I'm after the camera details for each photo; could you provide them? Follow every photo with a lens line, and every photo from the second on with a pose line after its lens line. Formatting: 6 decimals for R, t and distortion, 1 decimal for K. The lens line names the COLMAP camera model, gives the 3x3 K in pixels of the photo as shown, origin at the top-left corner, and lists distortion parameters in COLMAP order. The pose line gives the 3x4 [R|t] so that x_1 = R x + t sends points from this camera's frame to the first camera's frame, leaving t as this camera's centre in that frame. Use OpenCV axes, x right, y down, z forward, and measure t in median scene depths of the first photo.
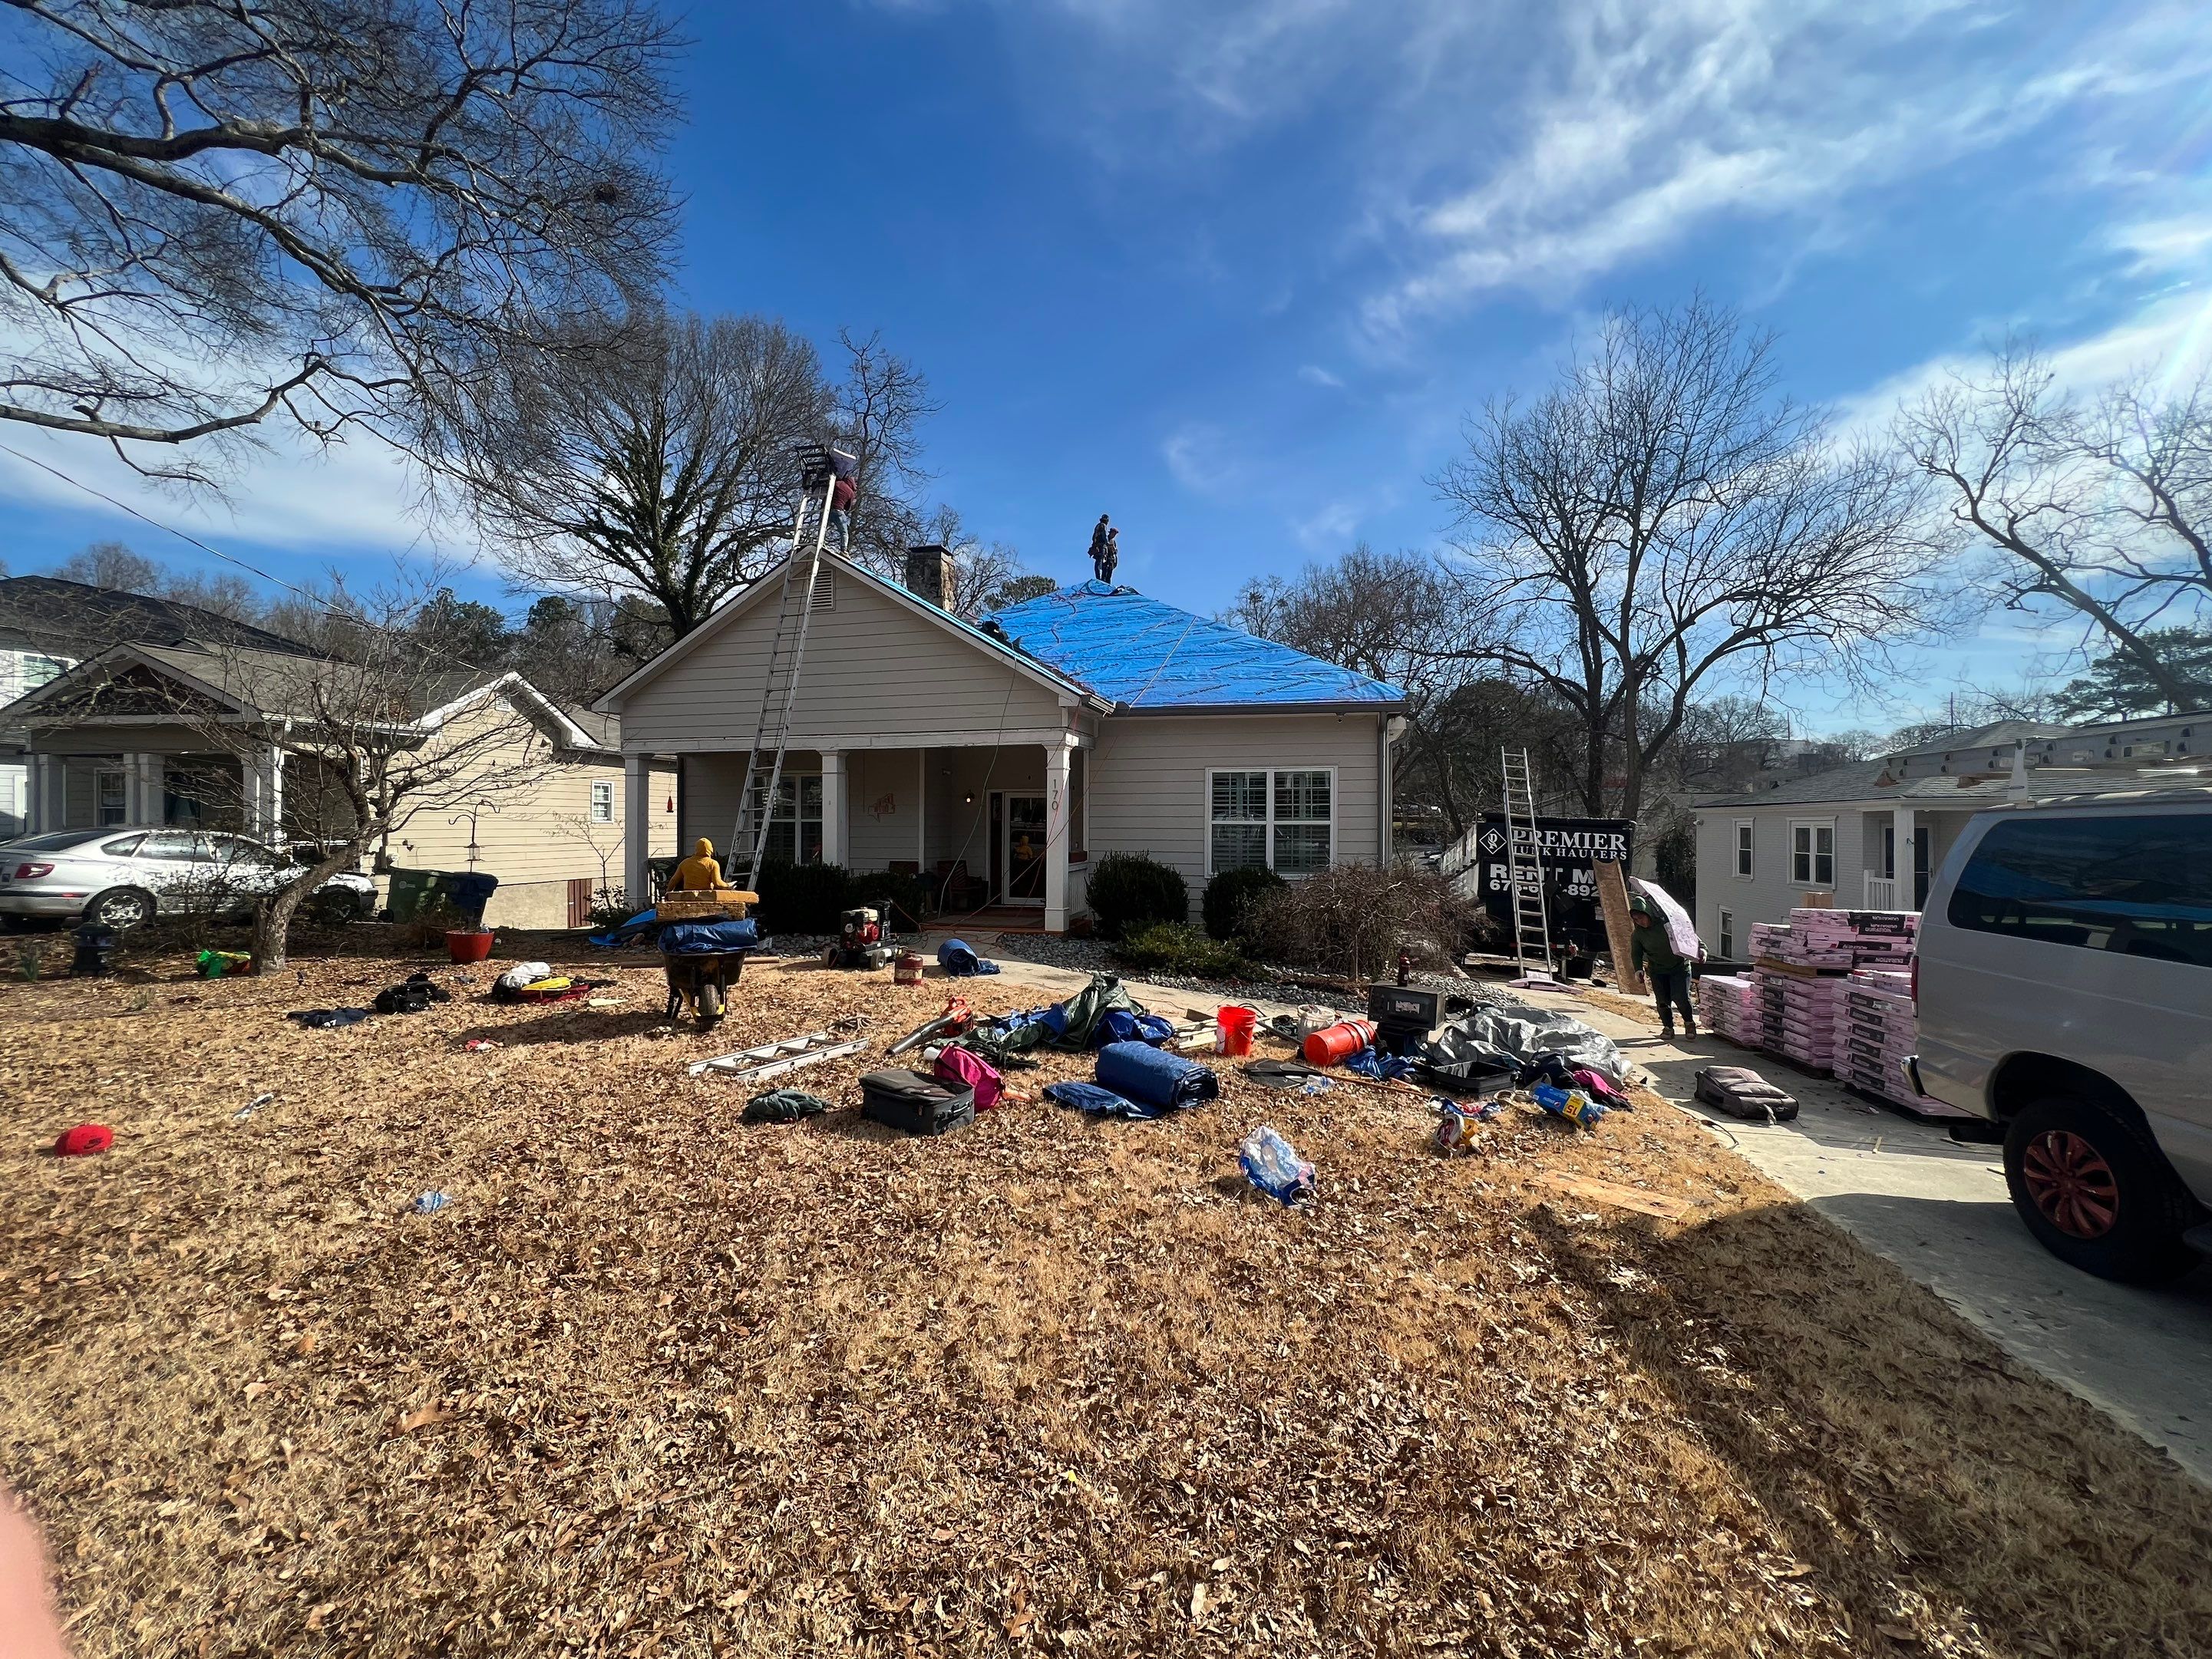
lens RADIAL K [[884.5, 0, 1110.3], [0, 884.5, 824.1], [0, 0, 1]] dist [-0.002415, -0.000206]
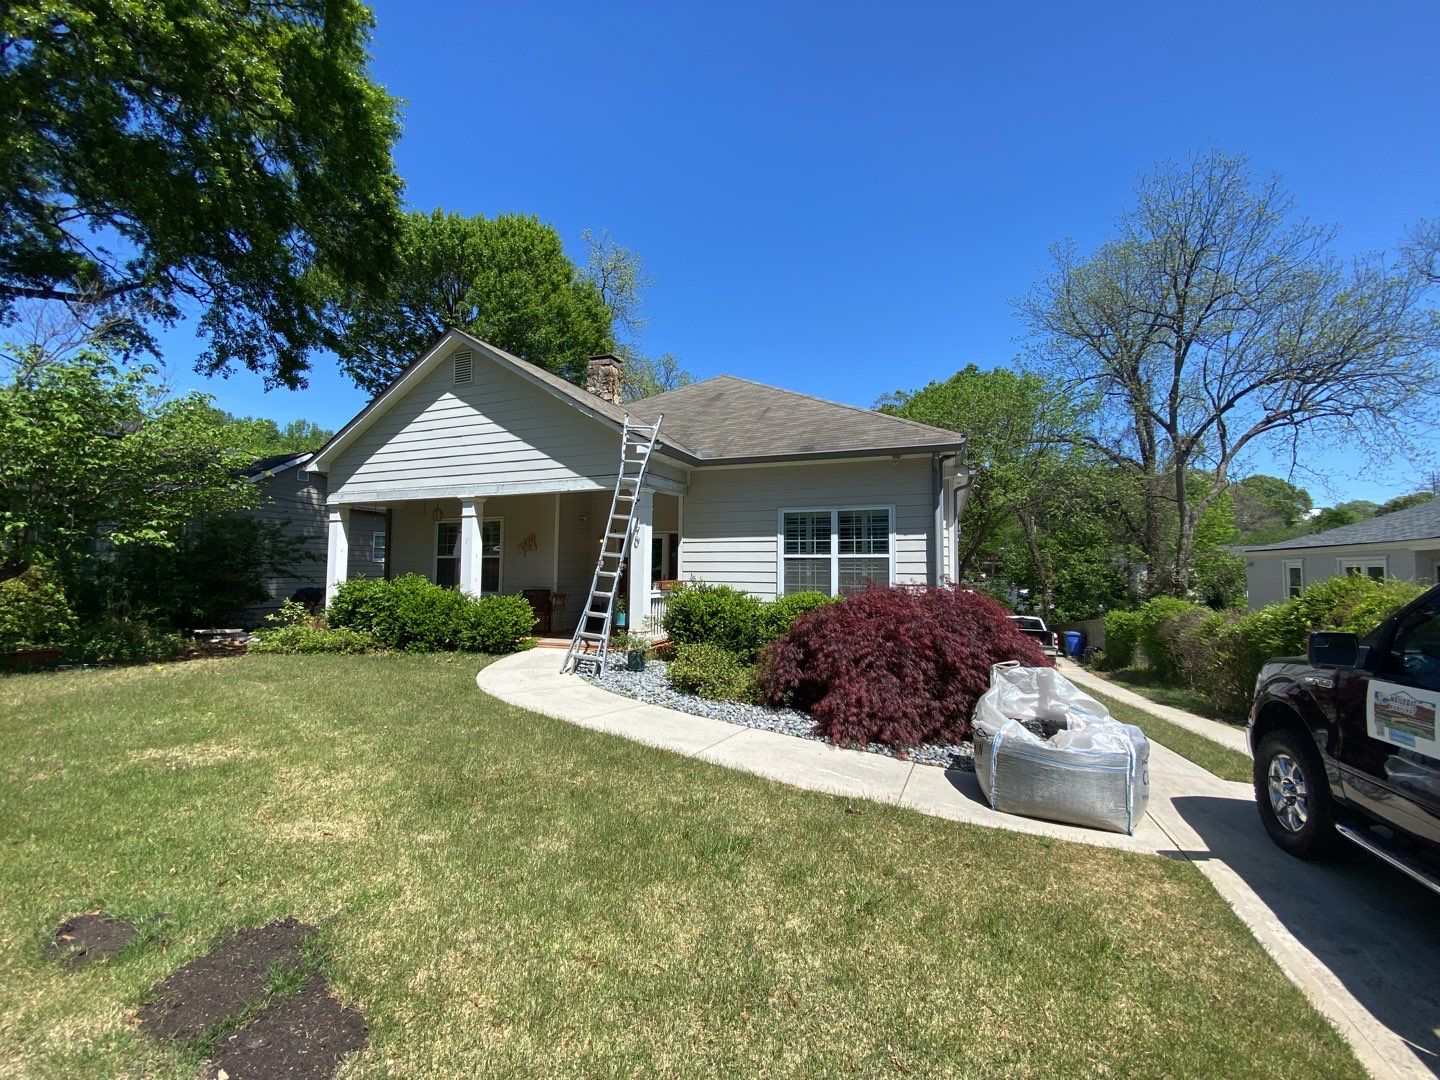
lens RADIAL K [[578.4, 0, 722.6], [0, 578.4, 536.5], [0, 0, 1]] dist [-0.005093, 0.000658]
pose [[0.990261, -0.005114, -0.139130, 0.139110], [-0.002037, 0.998686, -0.051208, 0.010318], [0.139209, 0.050993, 0.988949, 0.251211]]
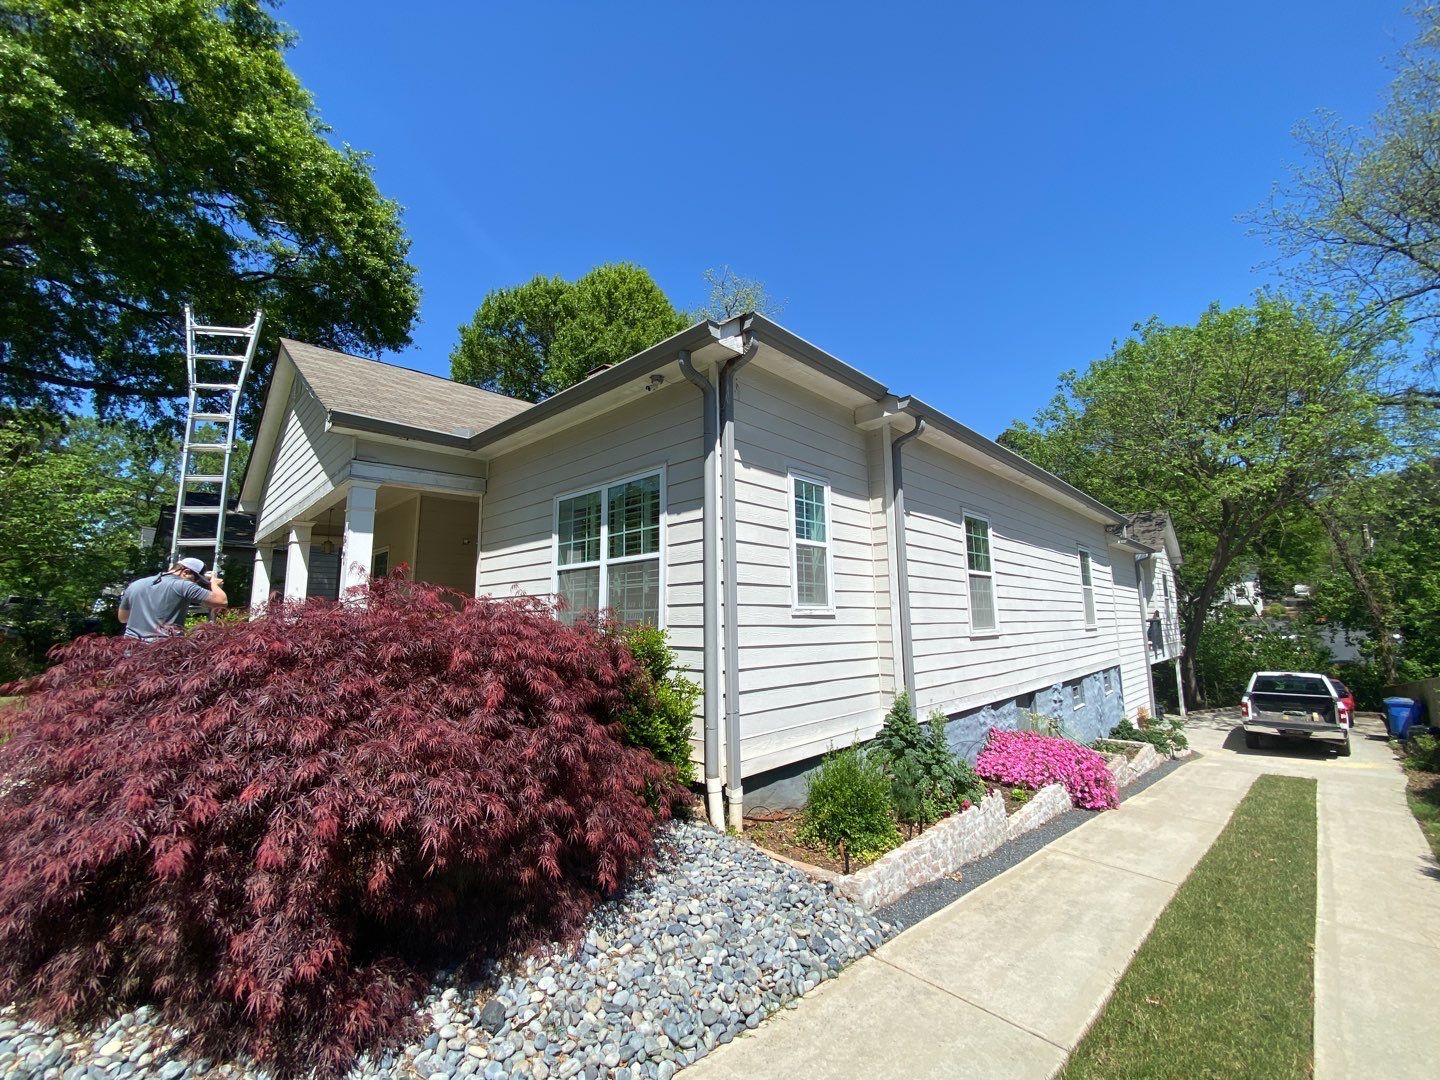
lens RADIAL K [[578.4, 0, 722.6], [0, 578.4, 536.5], [0, 0, 1]] dist [-0.005093, 0.000658]
pose [[0.862507, -0.084373, -0.498961, 0.469867], [0.018203, 0.990537, -0.136032, 0.039203], [0.505717, 0.108246, 0.855881, 0.648090]]
